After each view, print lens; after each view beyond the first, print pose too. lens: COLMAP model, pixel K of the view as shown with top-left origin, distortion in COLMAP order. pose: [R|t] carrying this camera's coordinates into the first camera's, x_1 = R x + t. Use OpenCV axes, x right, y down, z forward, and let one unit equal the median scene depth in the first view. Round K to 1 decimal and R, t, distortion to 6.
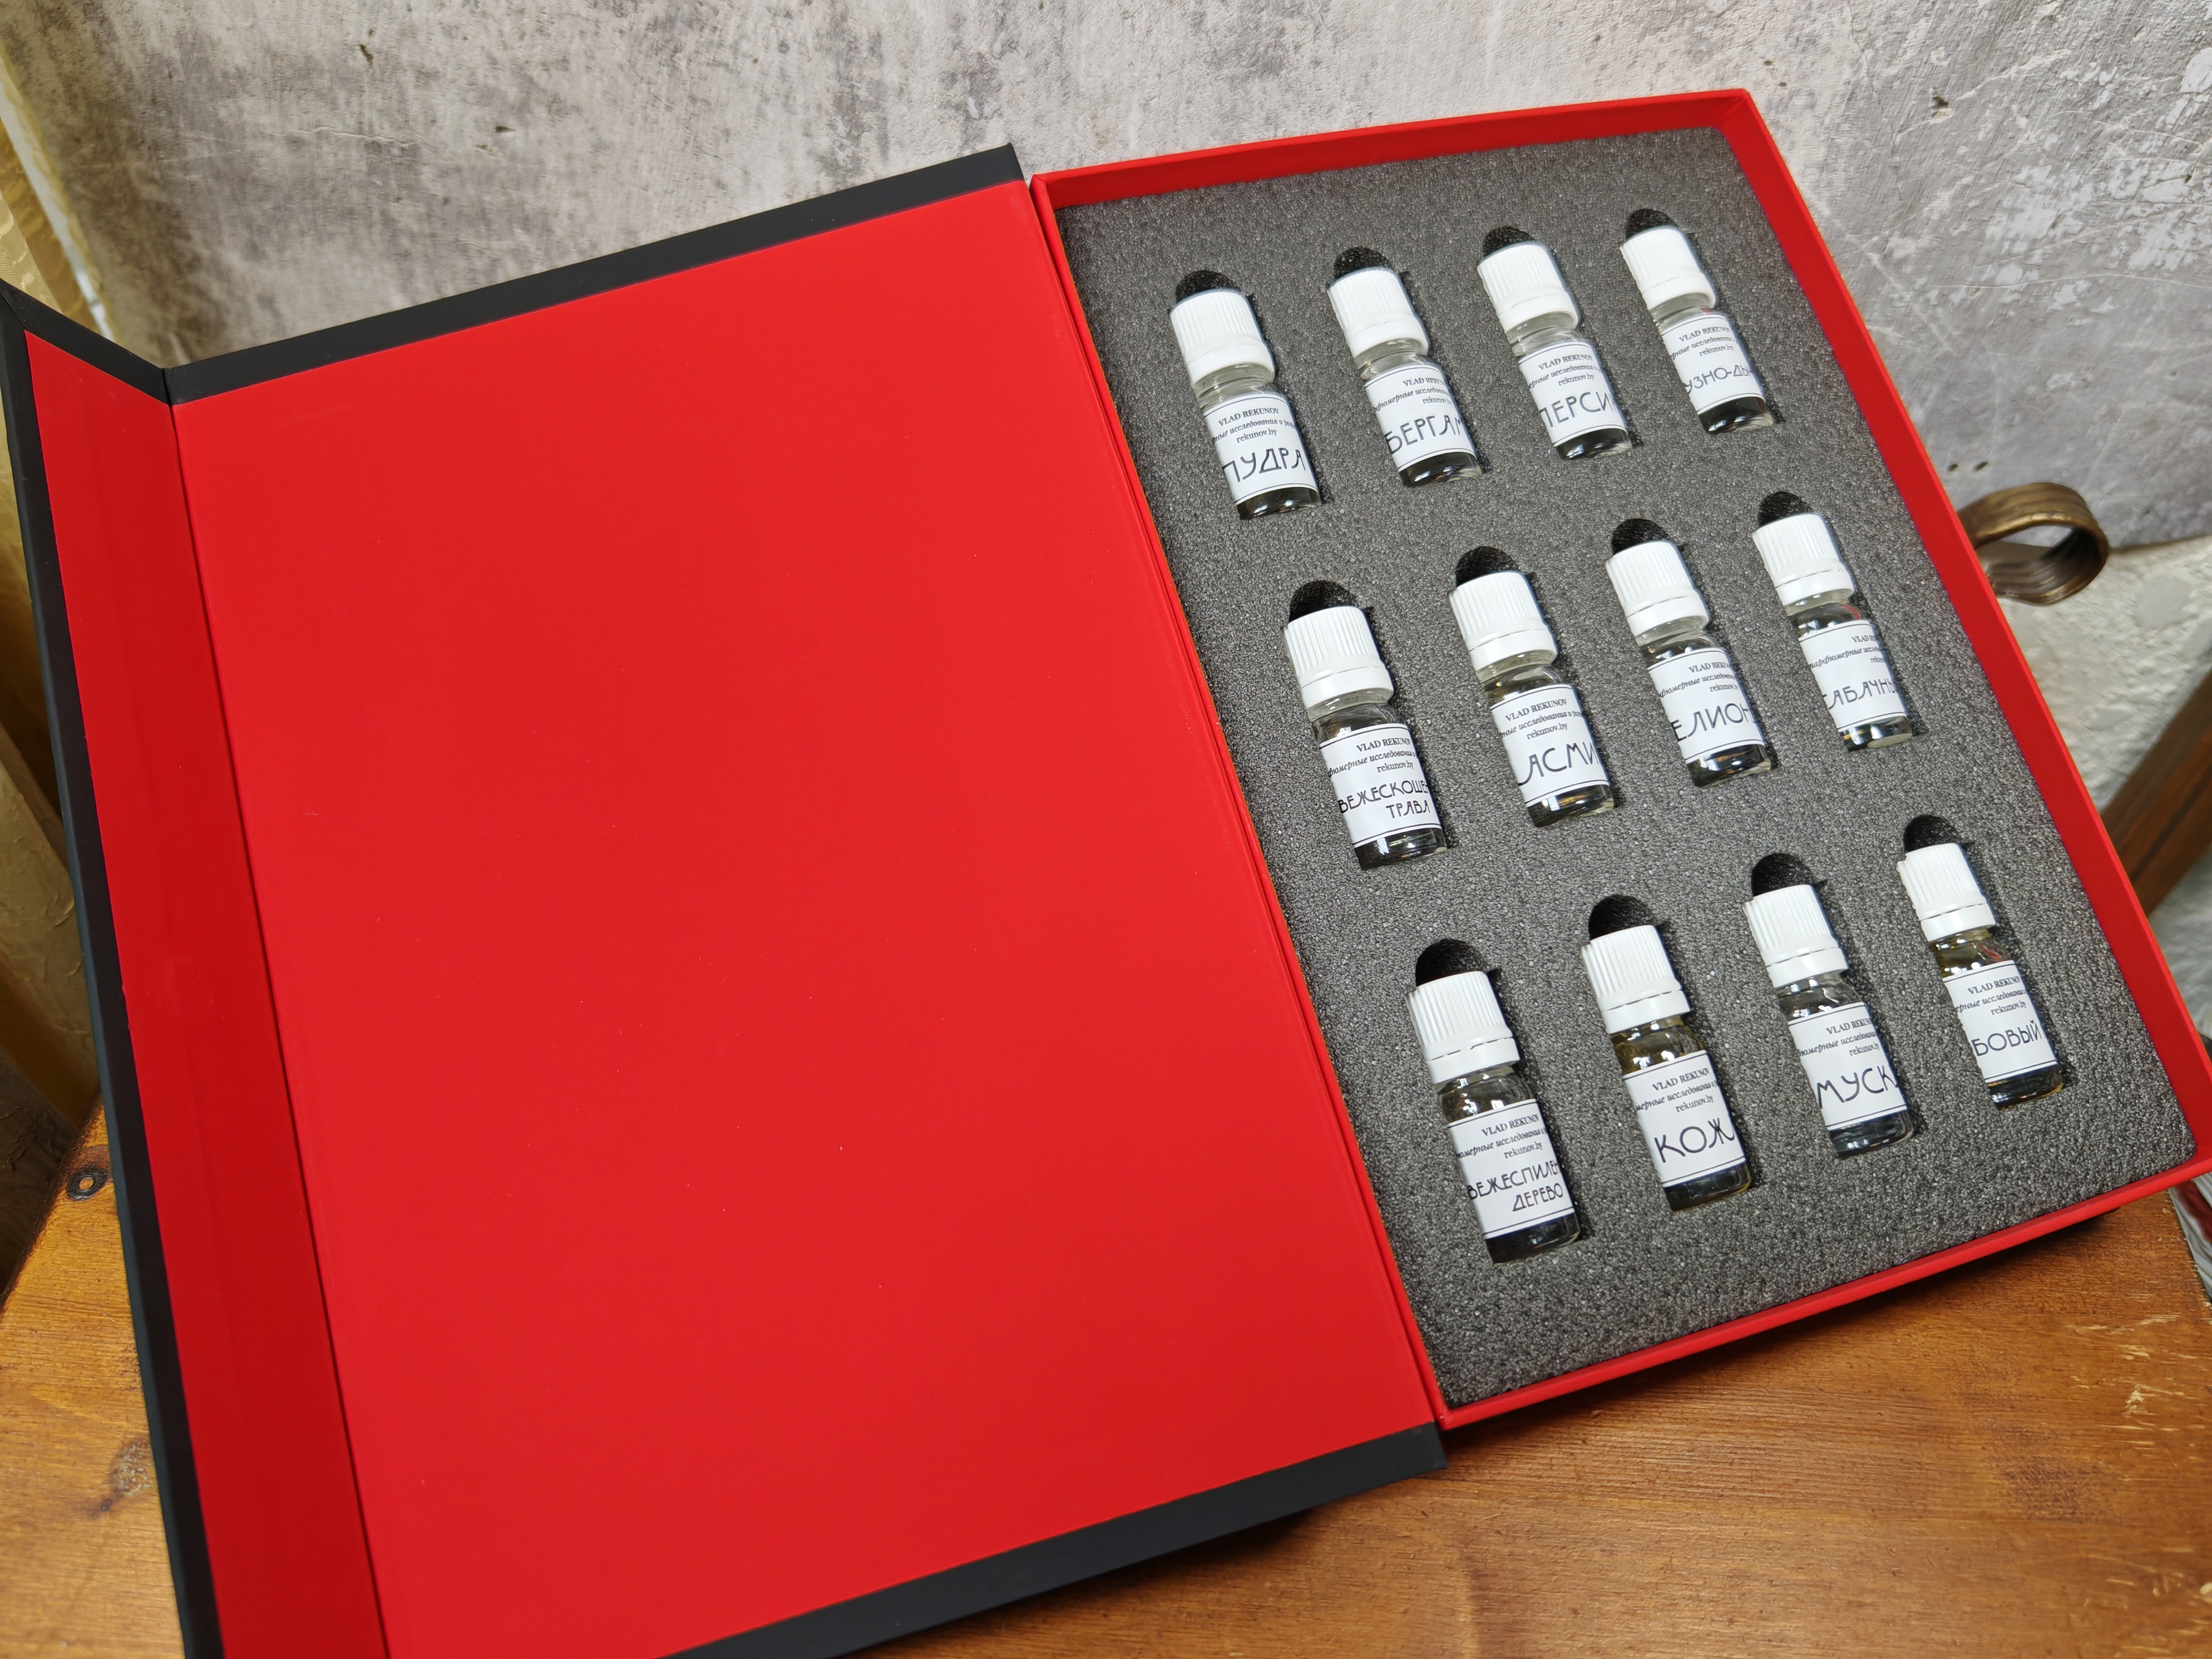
lens RADIAL K [[1744.7, 0, 1106.0], [0, 1744.7, 829.5], [0, 0, 1]] dist [0.063626, -0.116979]
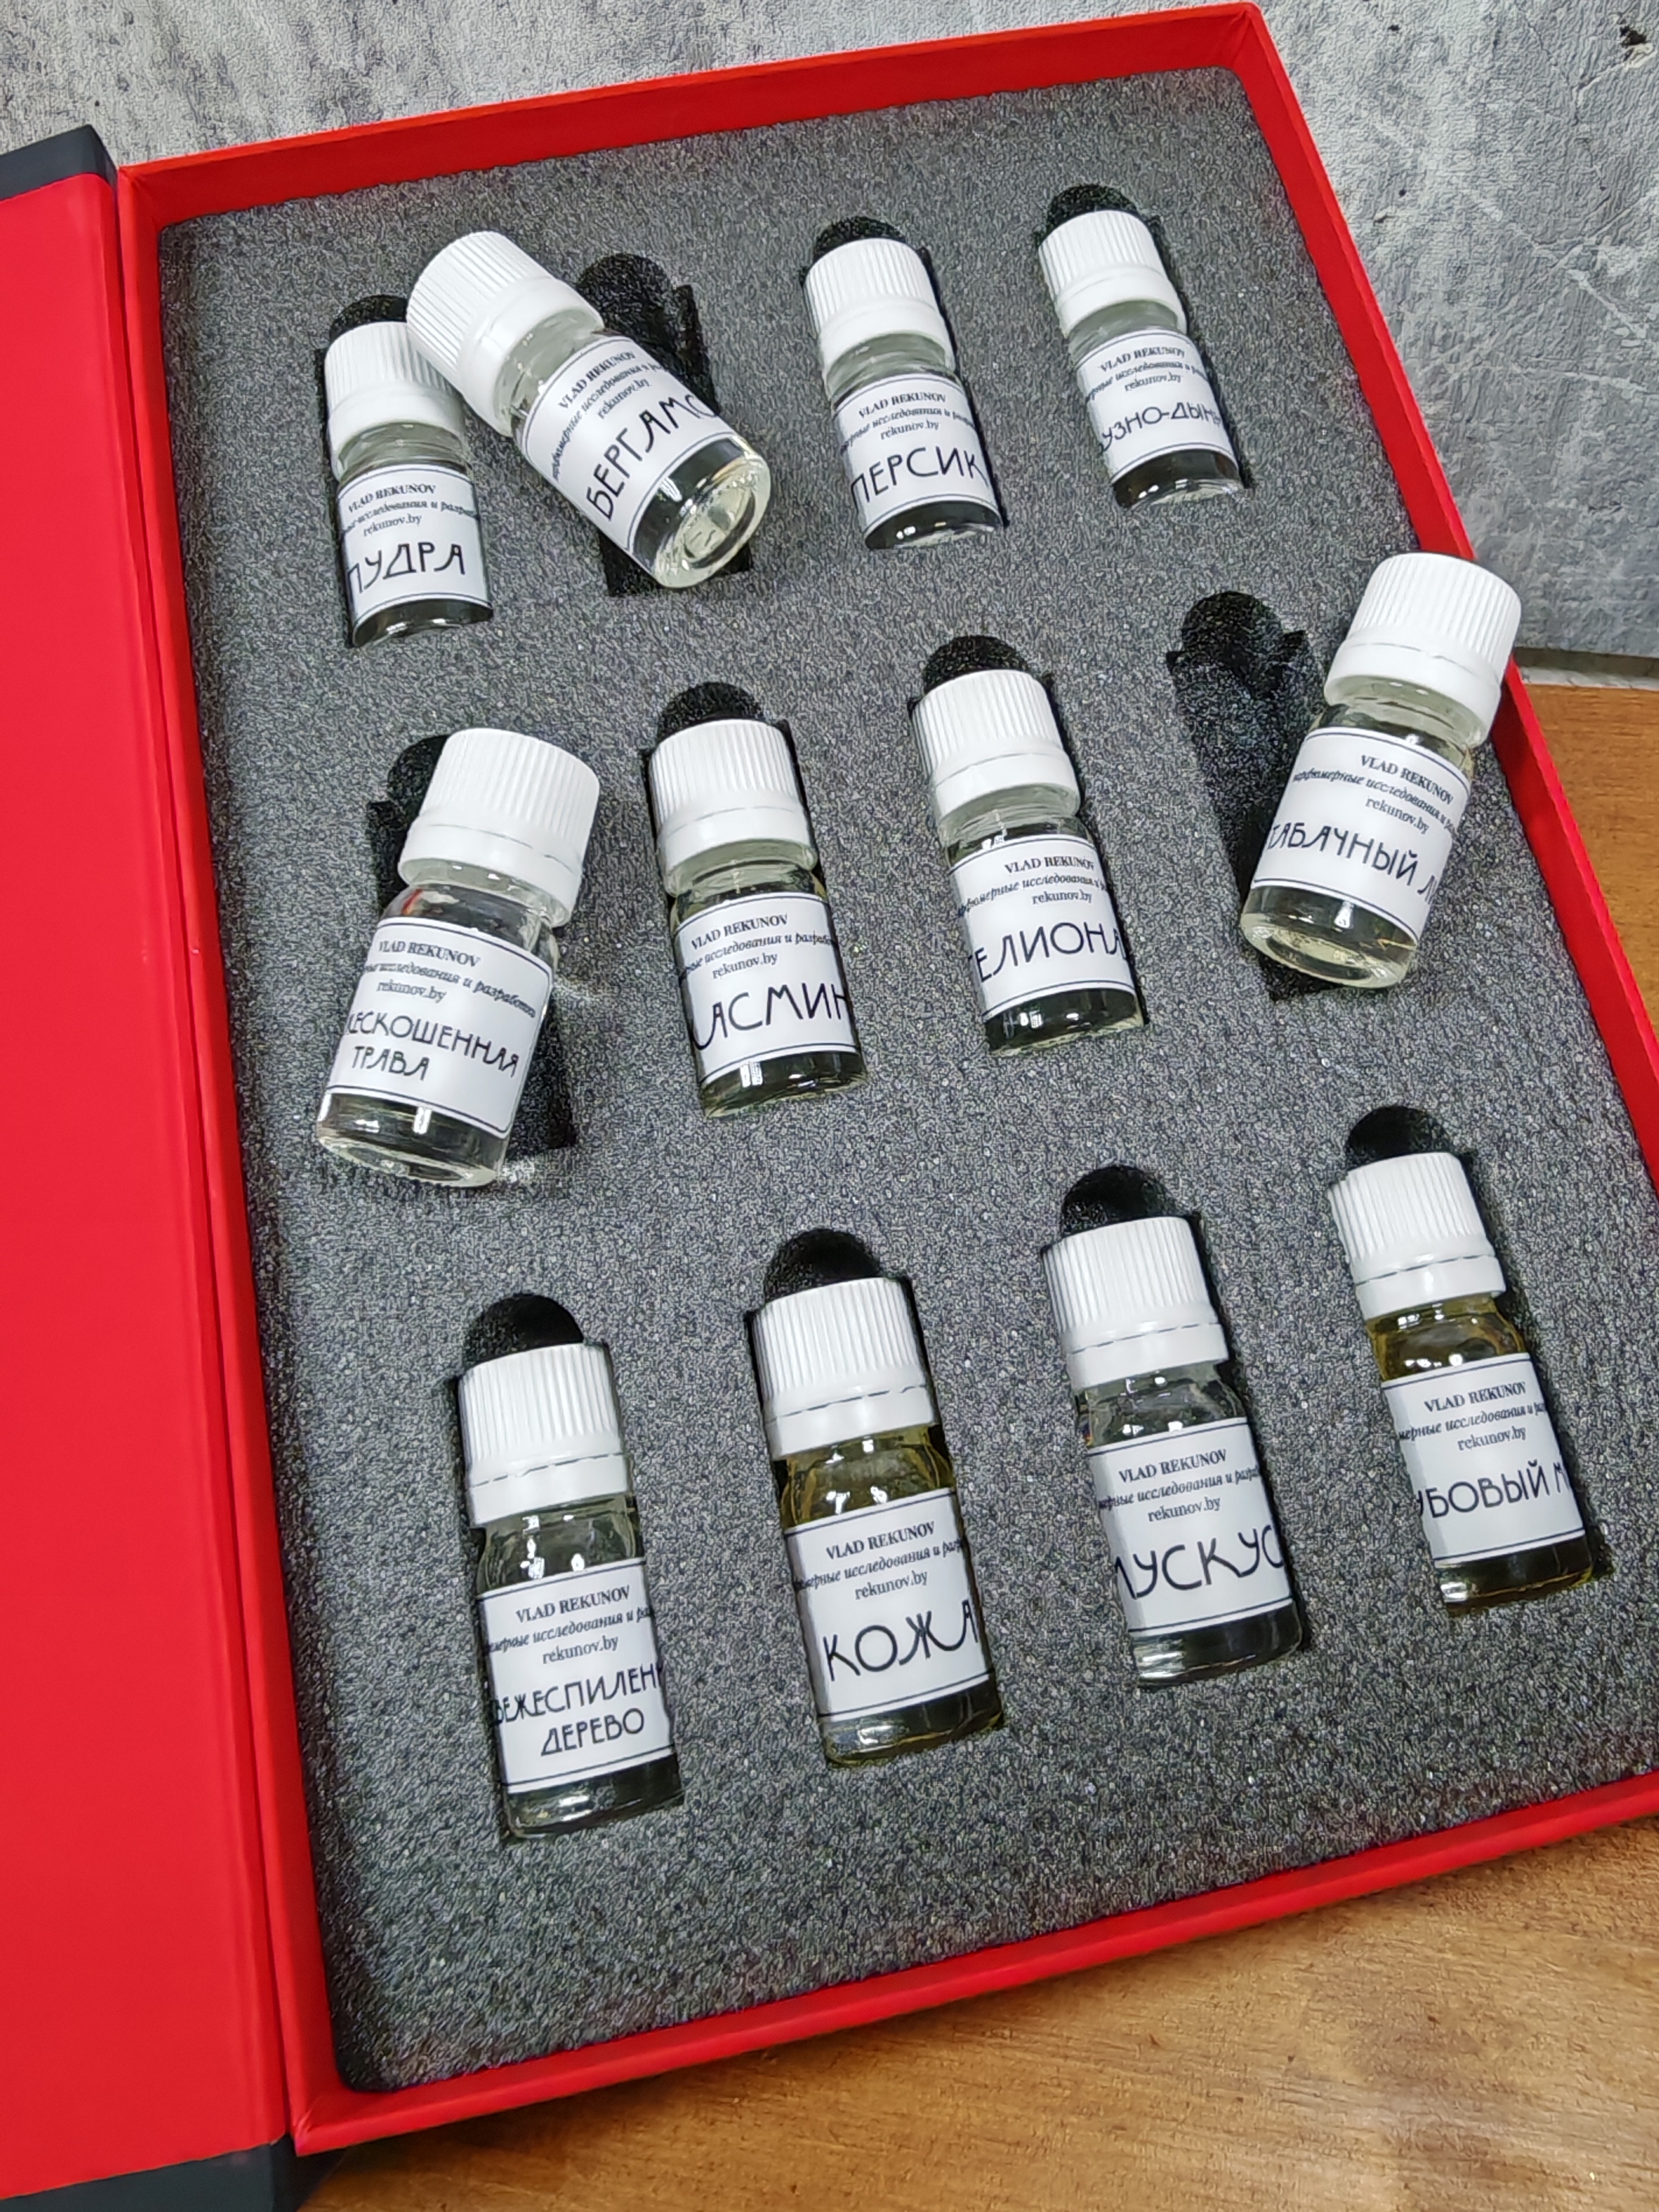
lens RADIAL K [[1721.9, 0, 954.5], [0, 1721.9, 954.7], [0, 0, 1]] dist [-0.012416, 0.004611]
pose [[0.985198, 0.013497, -0.170886, 0.412738], [-0.017159, 0.999653, -0.019974, -0.045853], [0.170557, 0.022611, 0.985088, 0.375141]]
